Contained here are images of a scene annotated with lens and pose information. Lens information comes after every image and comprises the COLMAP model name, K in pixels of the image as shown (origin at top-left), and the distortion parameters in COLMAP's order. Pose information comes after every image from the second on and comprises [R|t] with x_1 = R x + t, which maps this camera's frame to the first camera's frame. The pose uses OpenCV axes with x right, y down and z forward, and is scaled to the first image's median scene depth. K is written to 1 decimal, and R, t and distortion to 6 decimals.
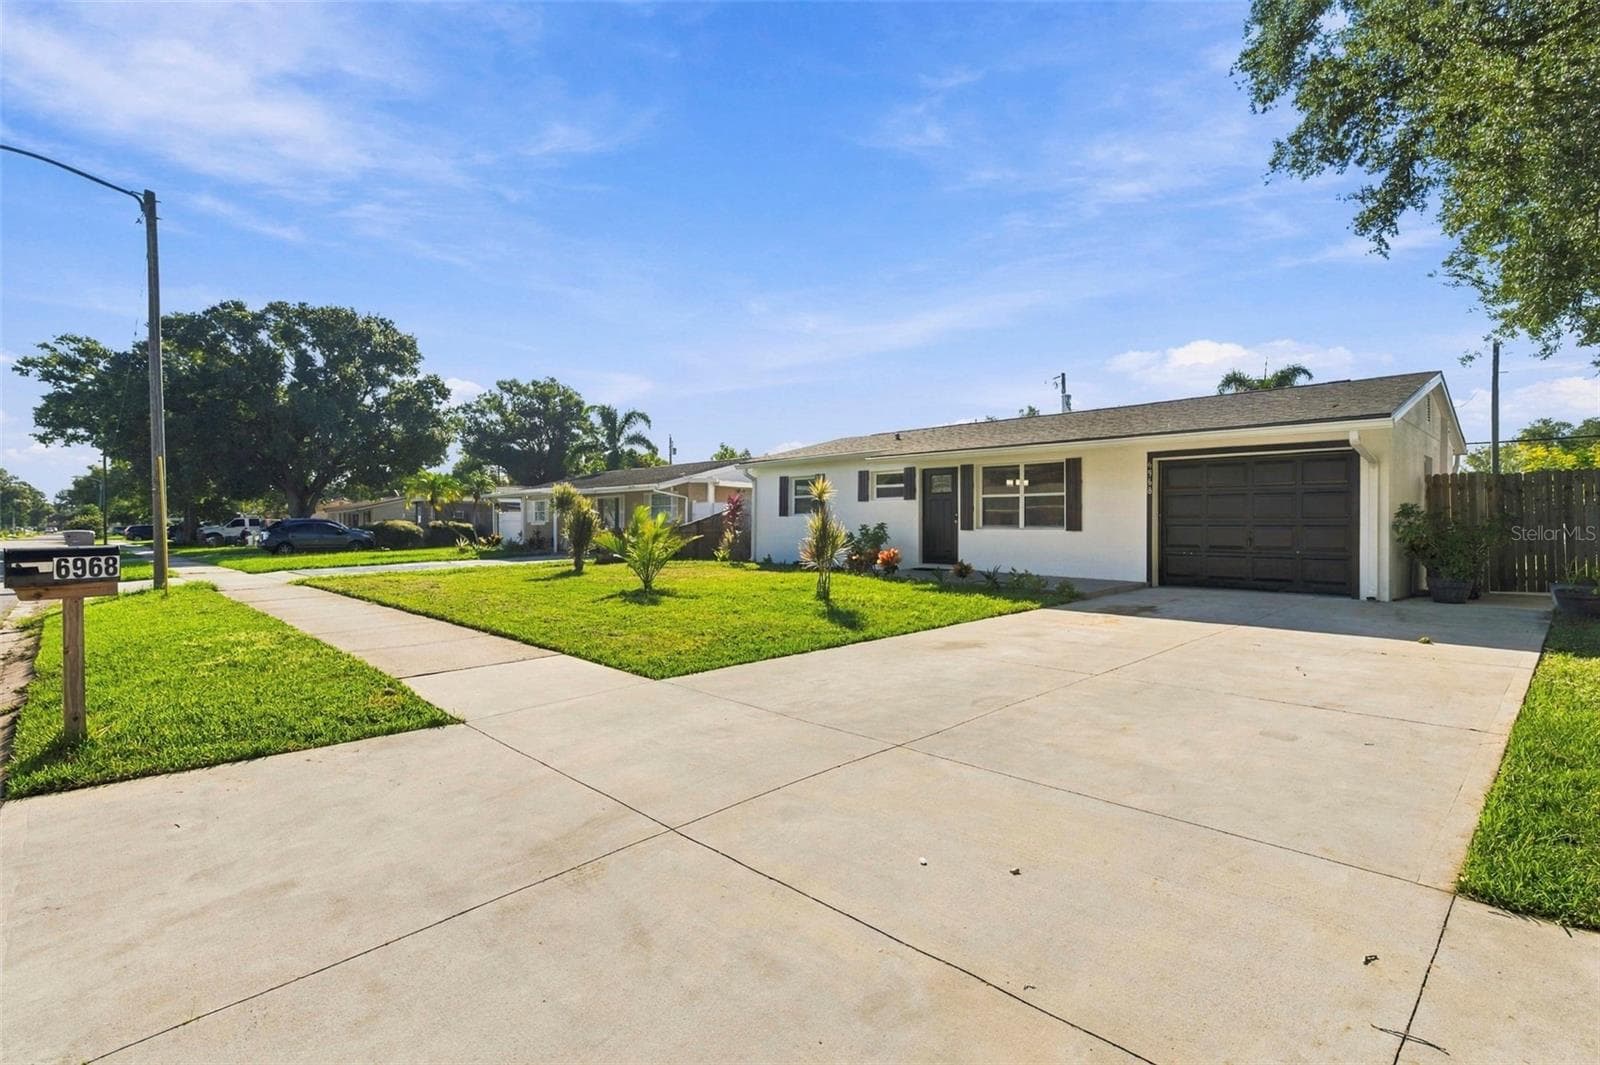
lens RADIAL K [[768.5, 0, 788.7], [0, 768.5, 529.6], [0, 0, 1]] dist [-0.002538, -0.000575]
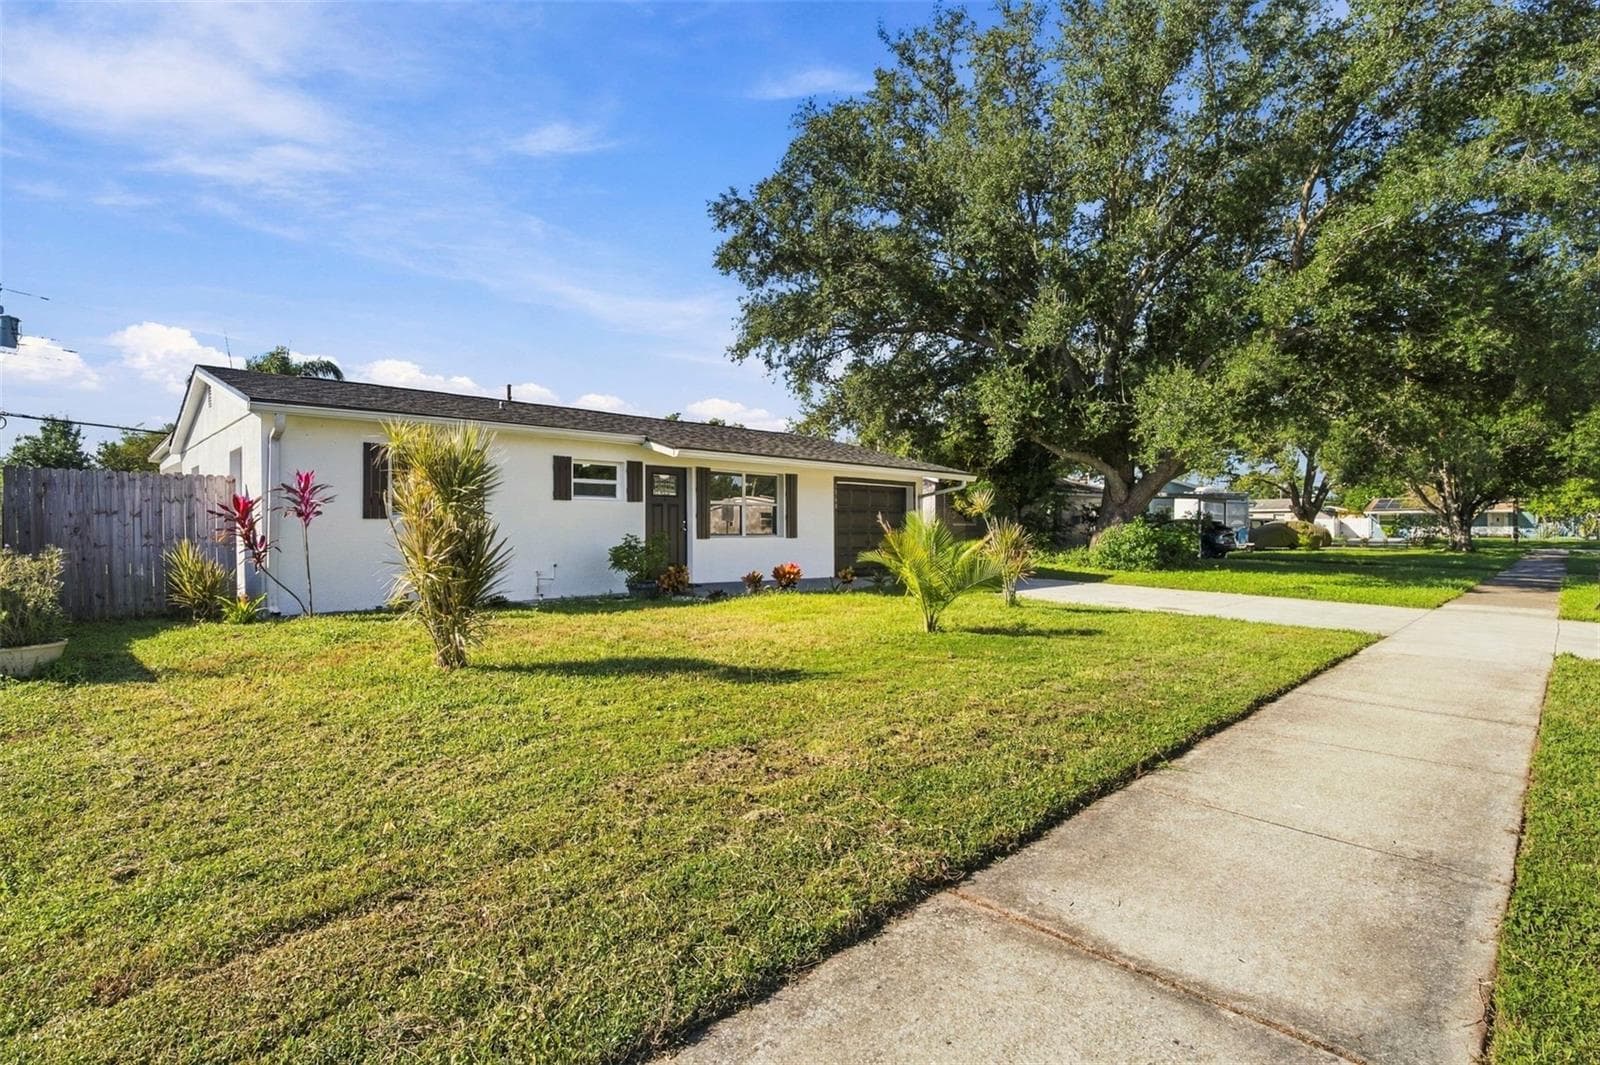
lens RADIAL K [[770.1, 0, 798.7], [0, 770.1, 529.5], [0, 0, 1]] dist [0.000845, 0.000068]
pose [[-0.029266, -0.005374, 0.999557, -0.681852], [0.004626, 0.999974, 0.005512, -0.014908], [-0.999561, 0.004786, -0.029241, 0.914008]]
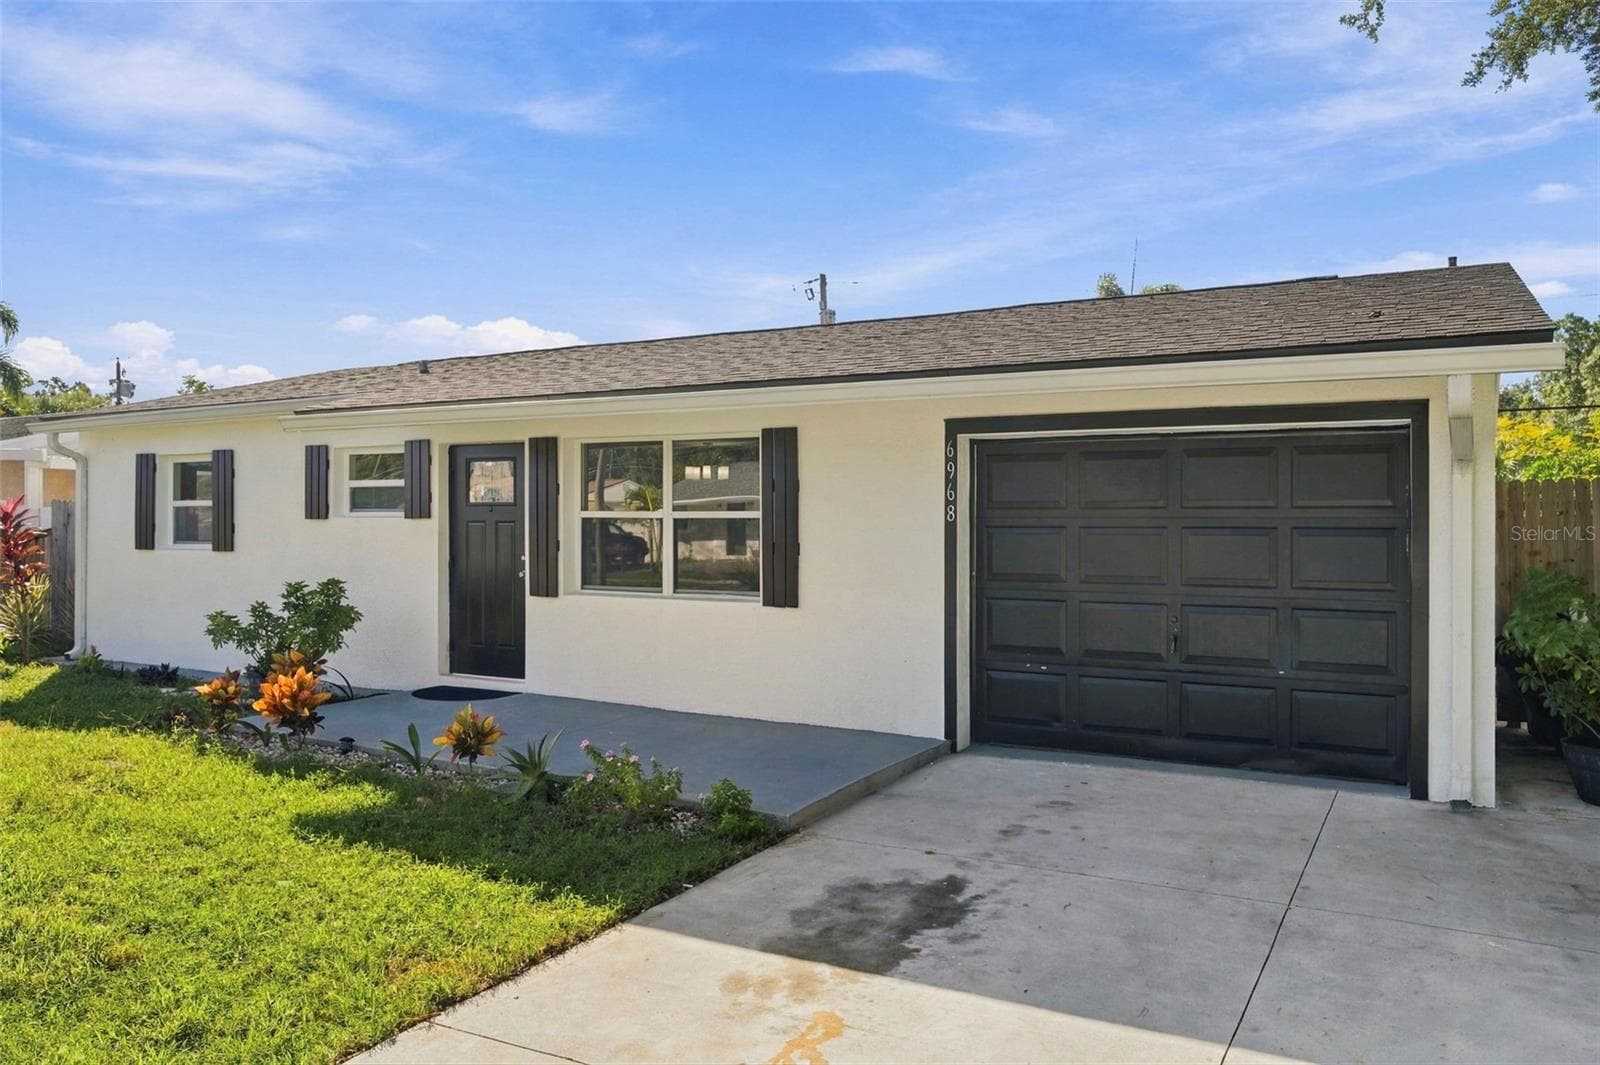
lens RADIAL K [[1192.4, 0, 810.7], [0, 1192.4, 525.7], [0, 0, 1]] dist [-0.005002, -0.009369]
pose [[0.951826, -0.002690, 0.306627, 0.173082], [0.002391, 0.999996, 0.001350, -0.037863], [-0.306629, -0.000552, 0.951829, 0.355168]]
